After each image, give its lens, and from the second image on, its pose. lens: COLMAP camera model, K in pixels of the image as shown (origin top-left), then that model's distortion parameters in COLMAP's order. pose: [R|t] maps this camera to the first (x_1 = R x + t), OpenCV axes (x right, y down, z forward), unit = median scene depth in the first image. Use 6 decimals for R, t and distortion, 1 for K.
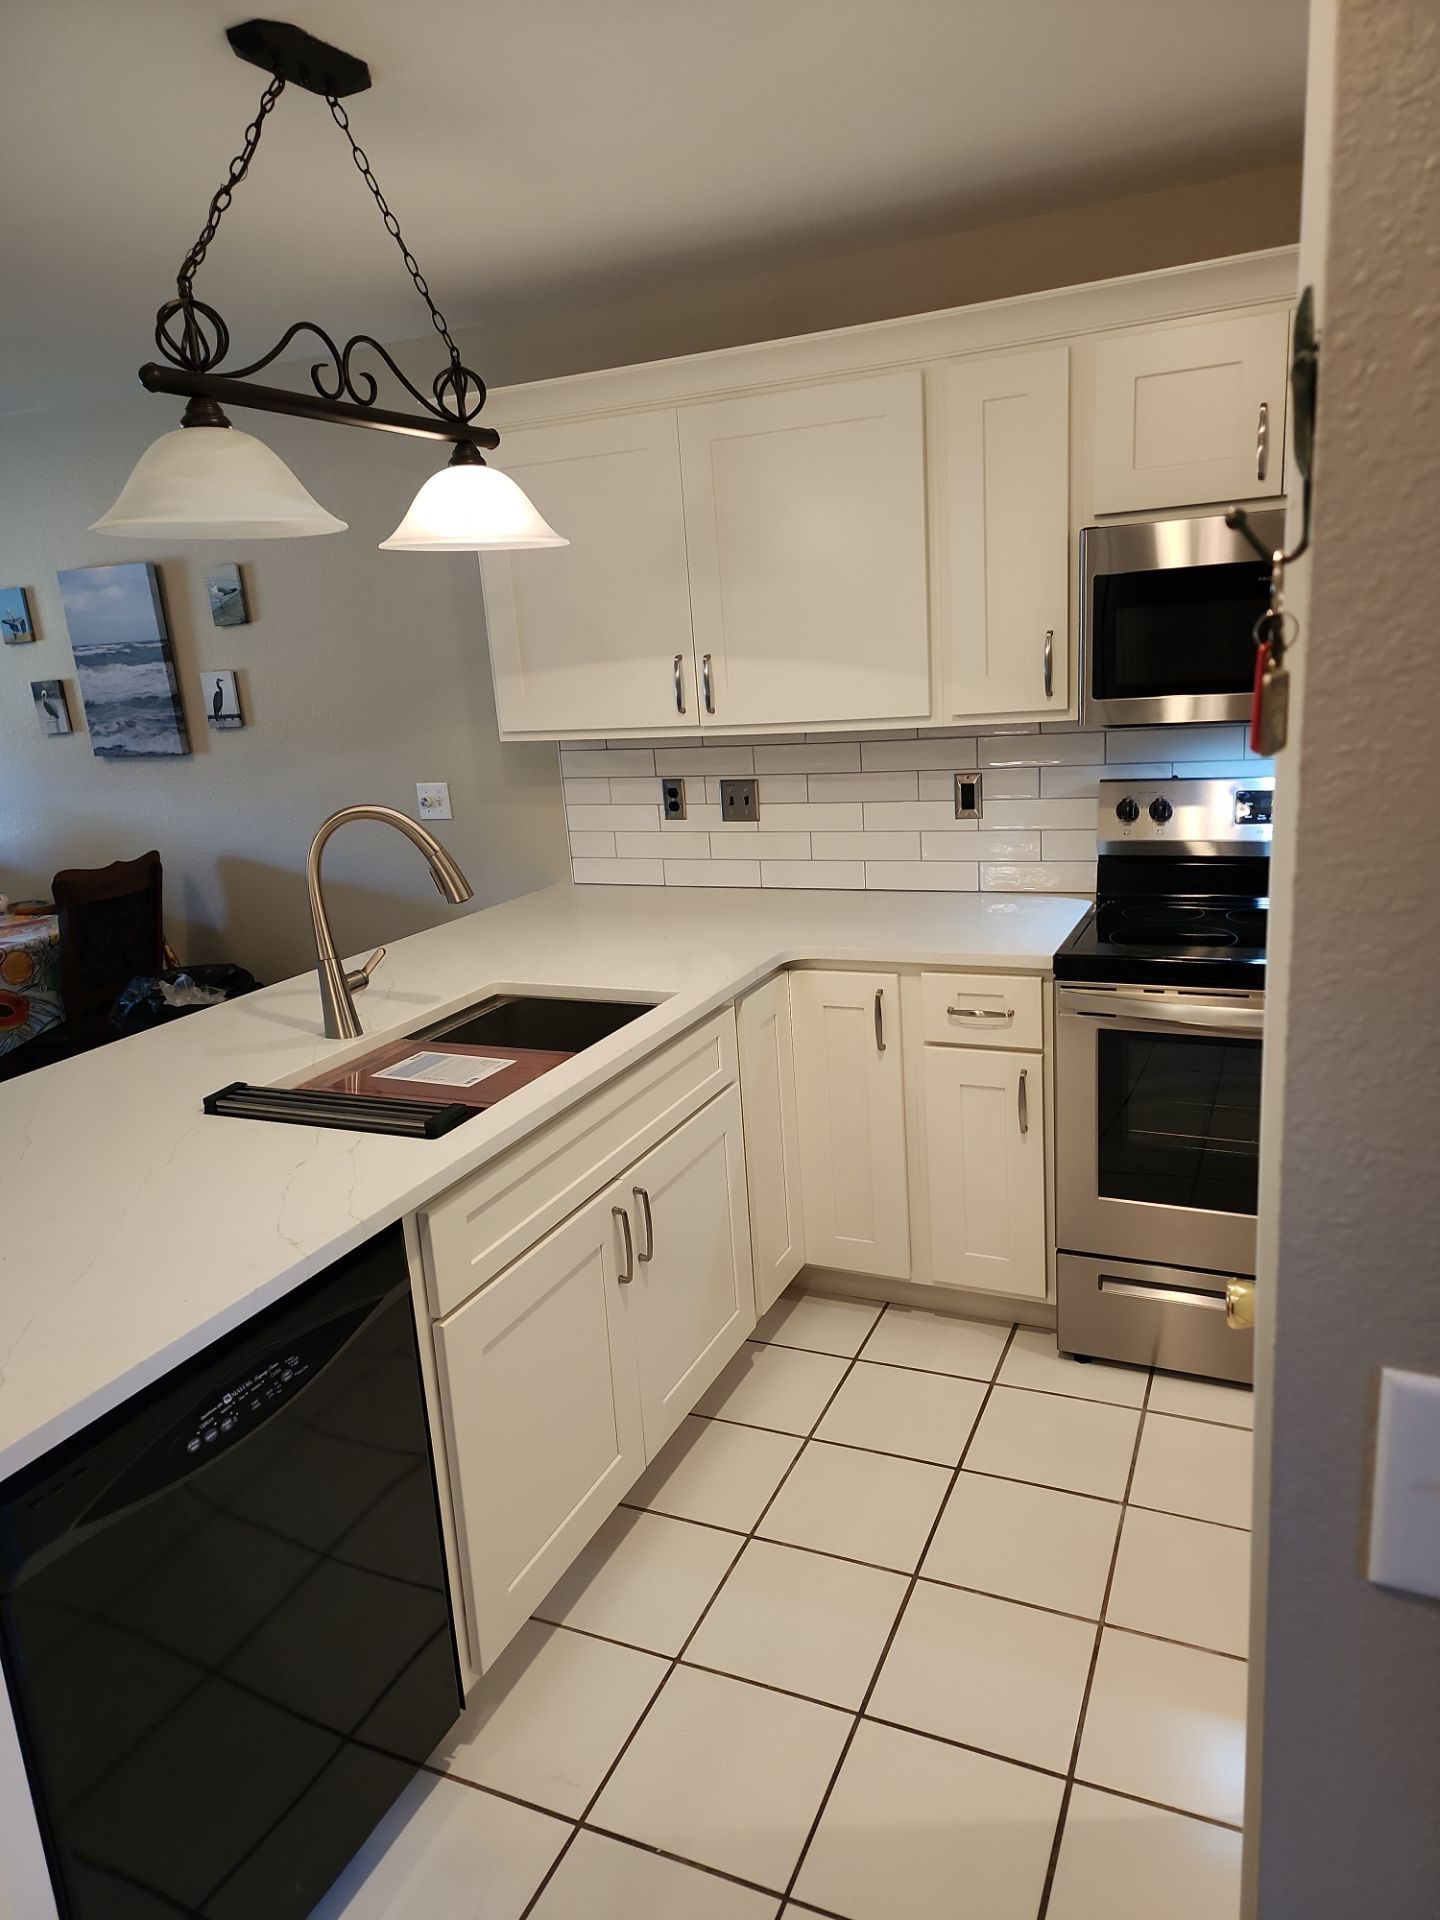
lens RADIAL K [[1296.1, 0, 707.4], [0, 1296.1, 960.2], [0, 0, 1]] dist [0.071628, -0.020124]
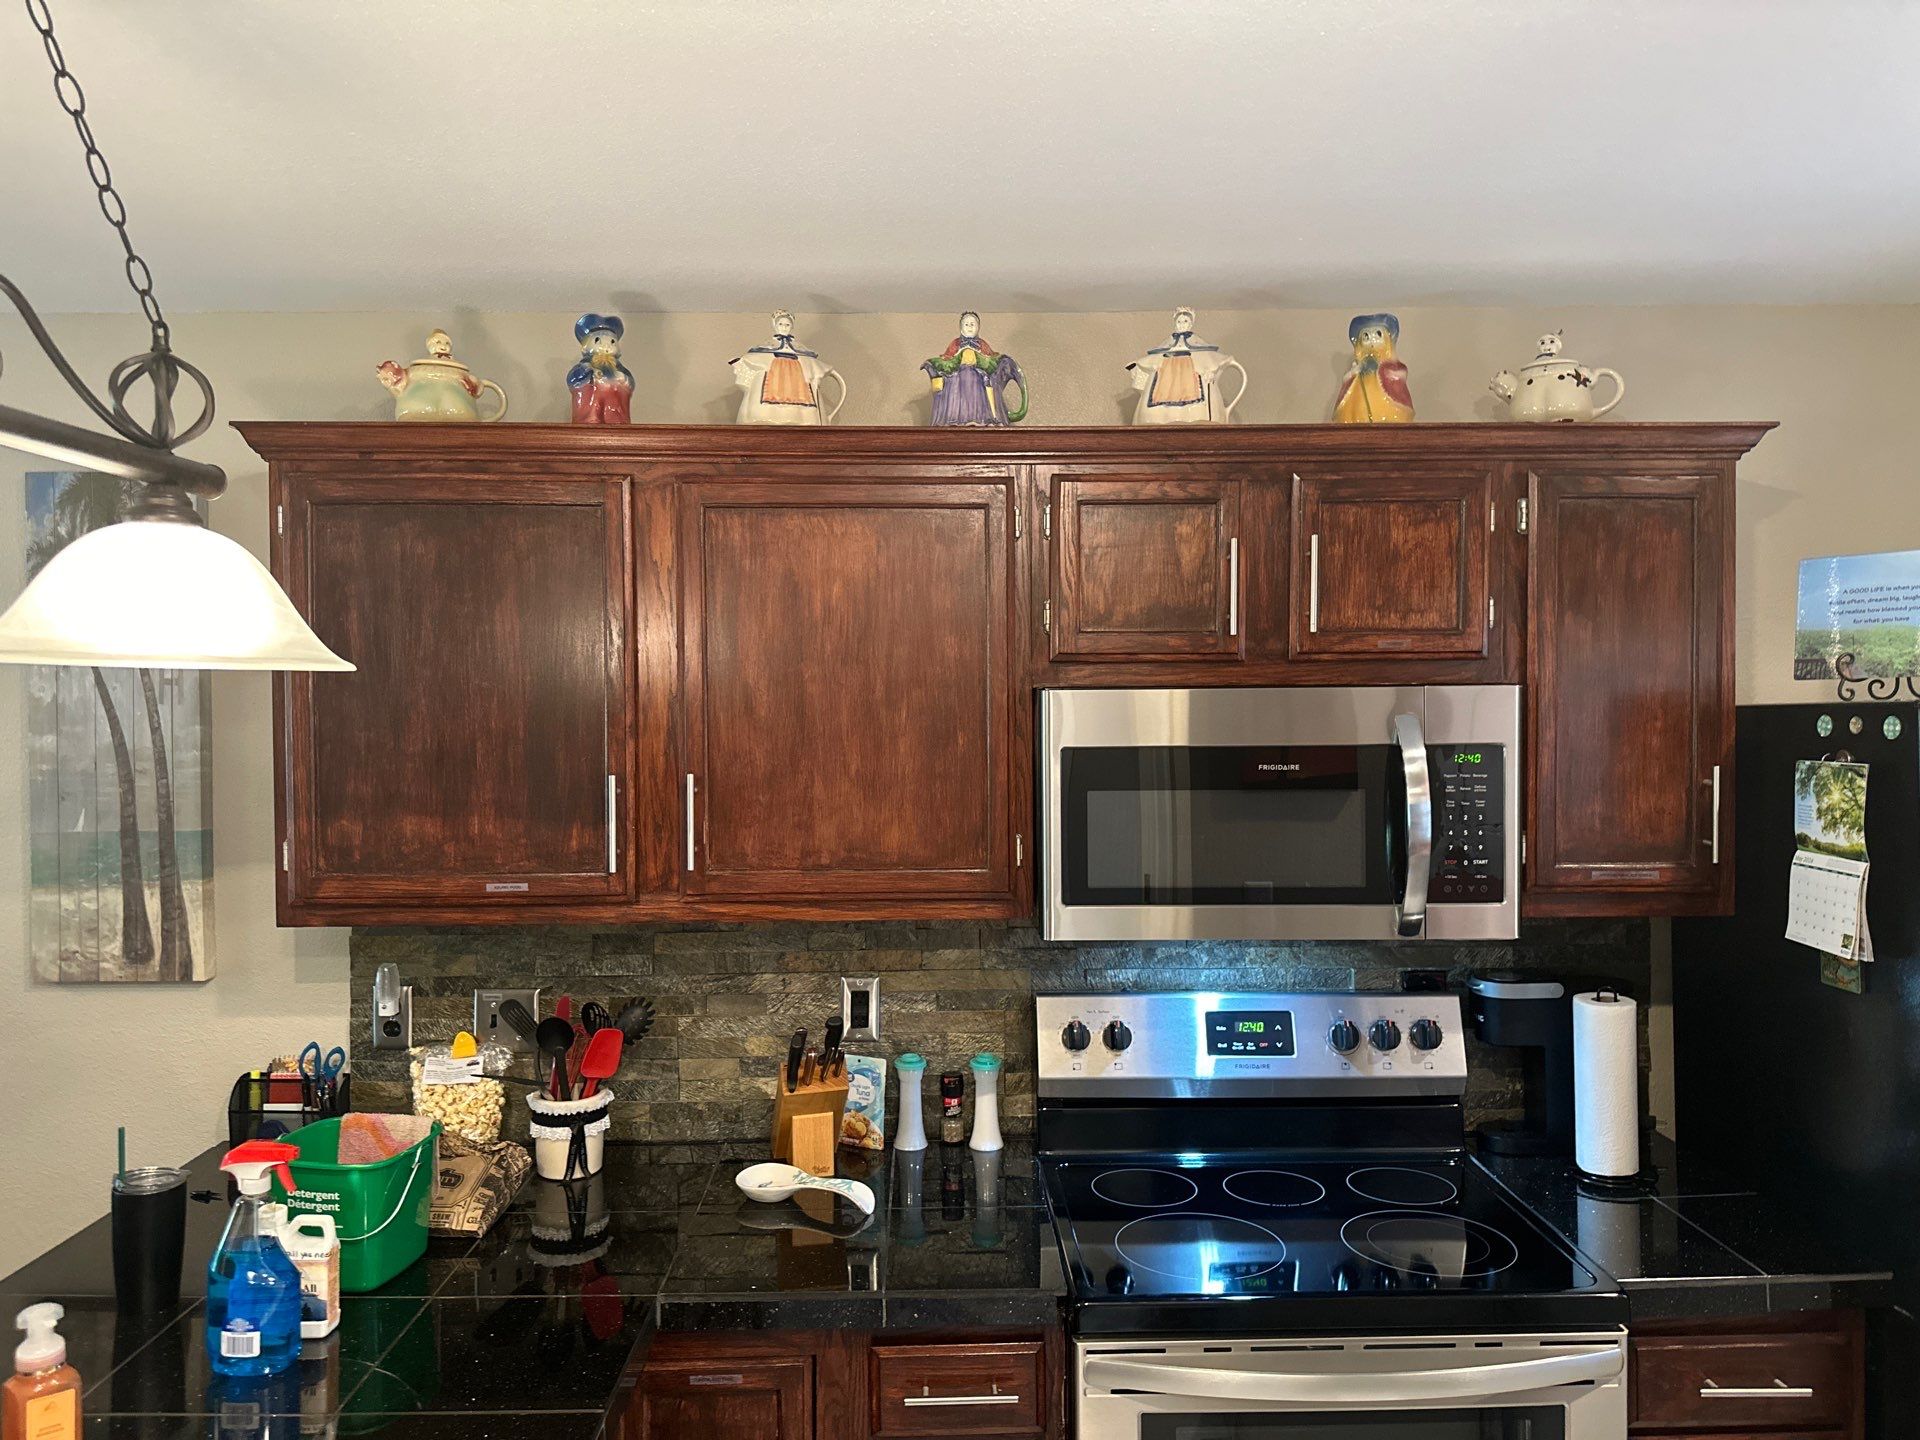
lens RADIAL K [[1367.1, 0, 950.6], [0, 1367.1, 703.8], [0, 0, 1]] dist [0.055844, -0.057838]
pose [[0.902244, 0.056479, 0.427511, -0.094690], [0.055889, 0.967709, -0.245796, -0.108023], [-0.427589, 0.245661, 0.869953, 0.283647]]
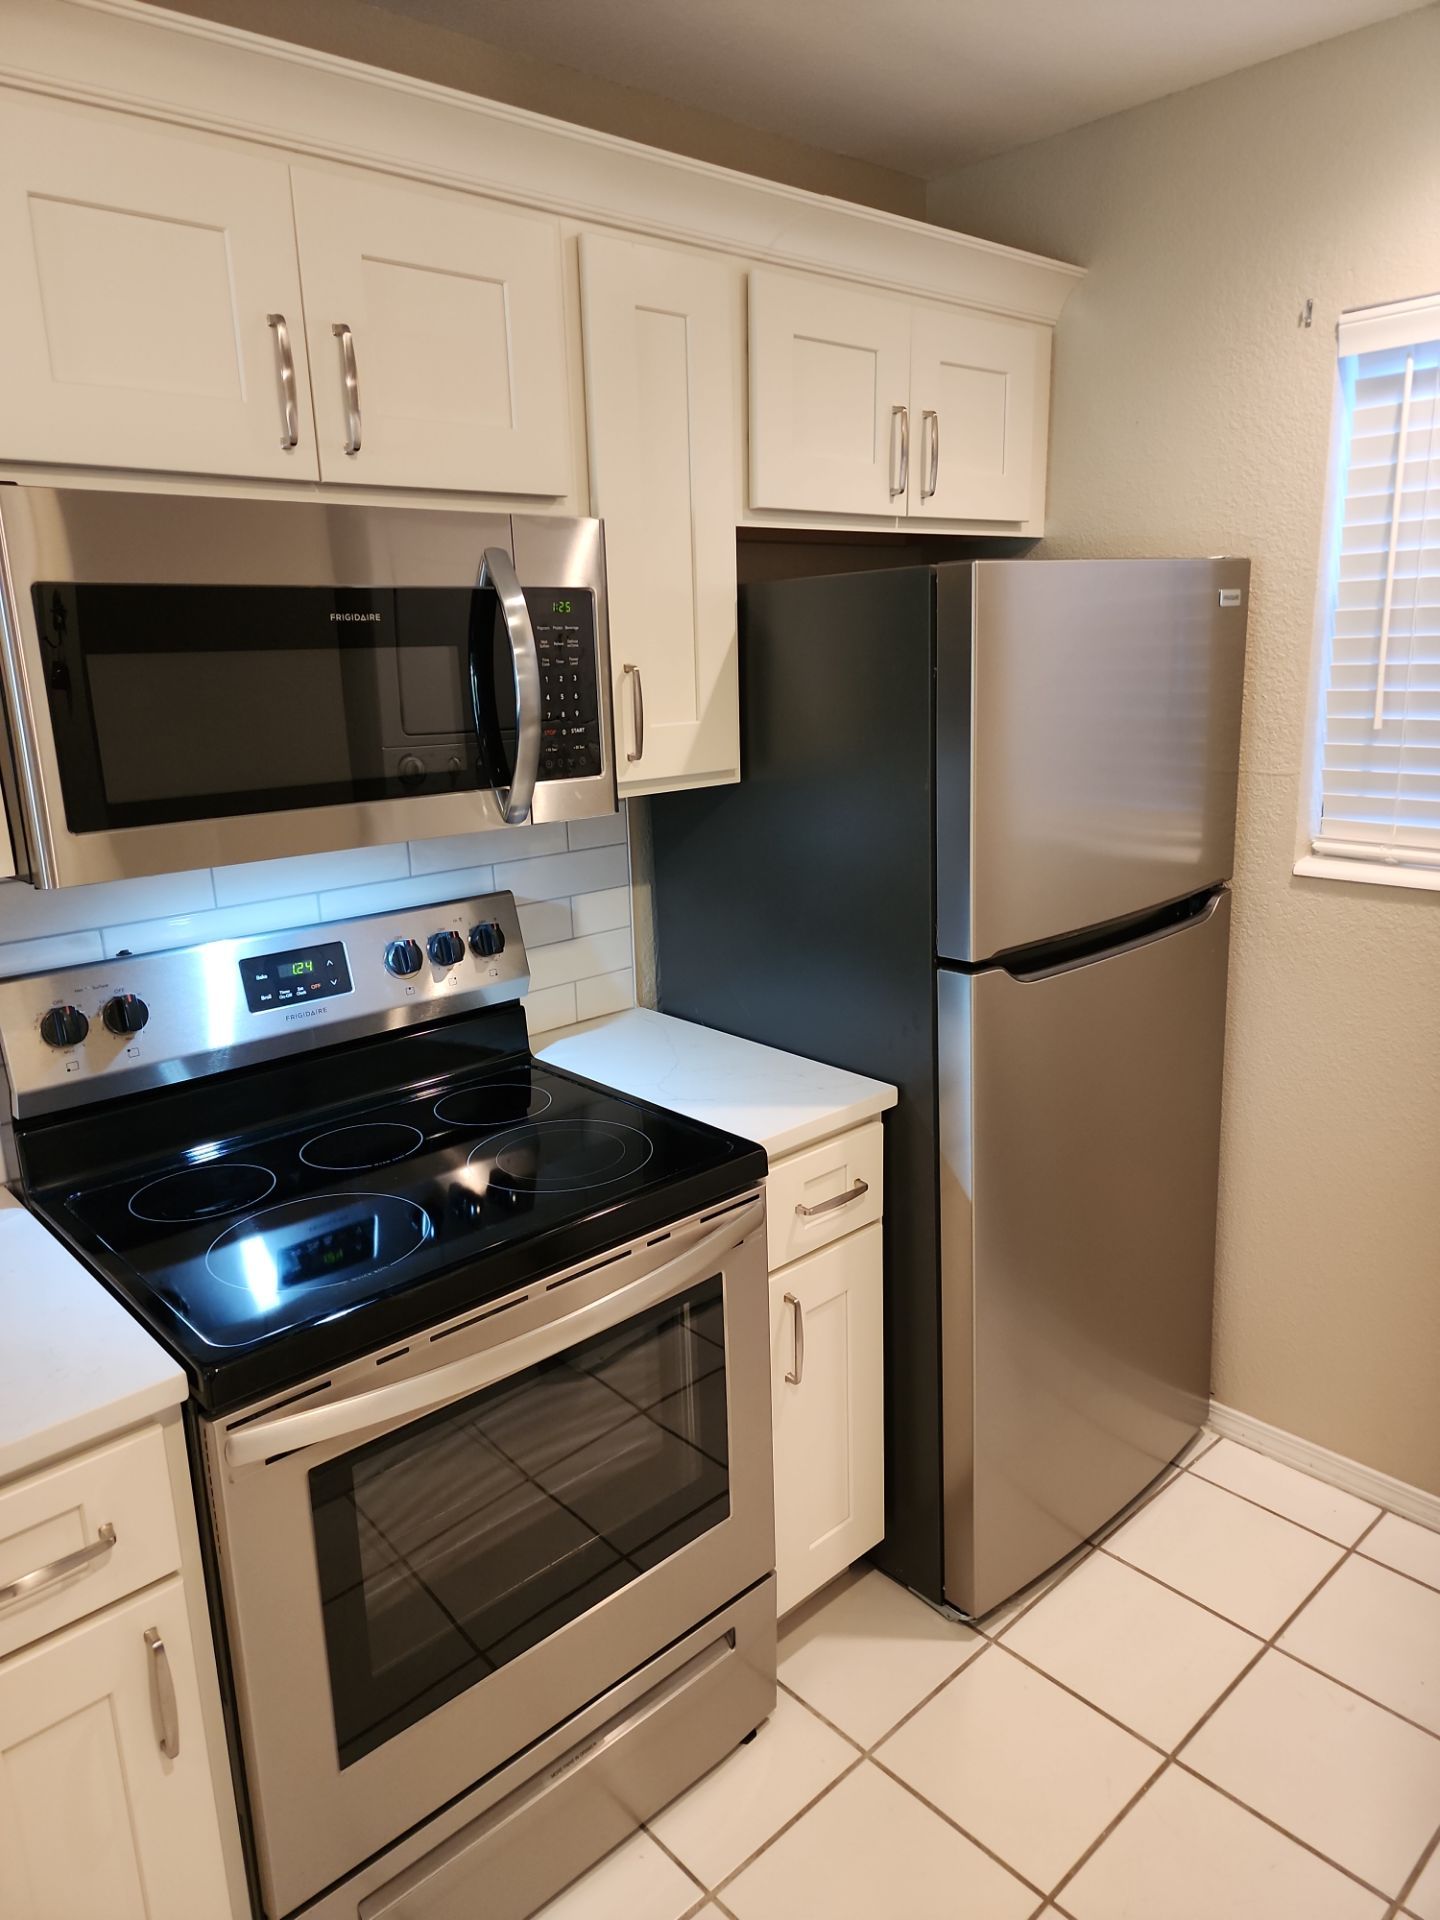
lens RADIAL K [[1296.1, 0, 738.5], [0, 1296.1, 936.2], [0, 0, 1]] dist [0.071628, -0.020124]
pose [[0.375169, -0.153090, 0.914227, -0.060670], [0.227260, 0.971358, 0.069396, -0.122528], [-0.898666, 0.181732, 0.399215, 0.517861]]
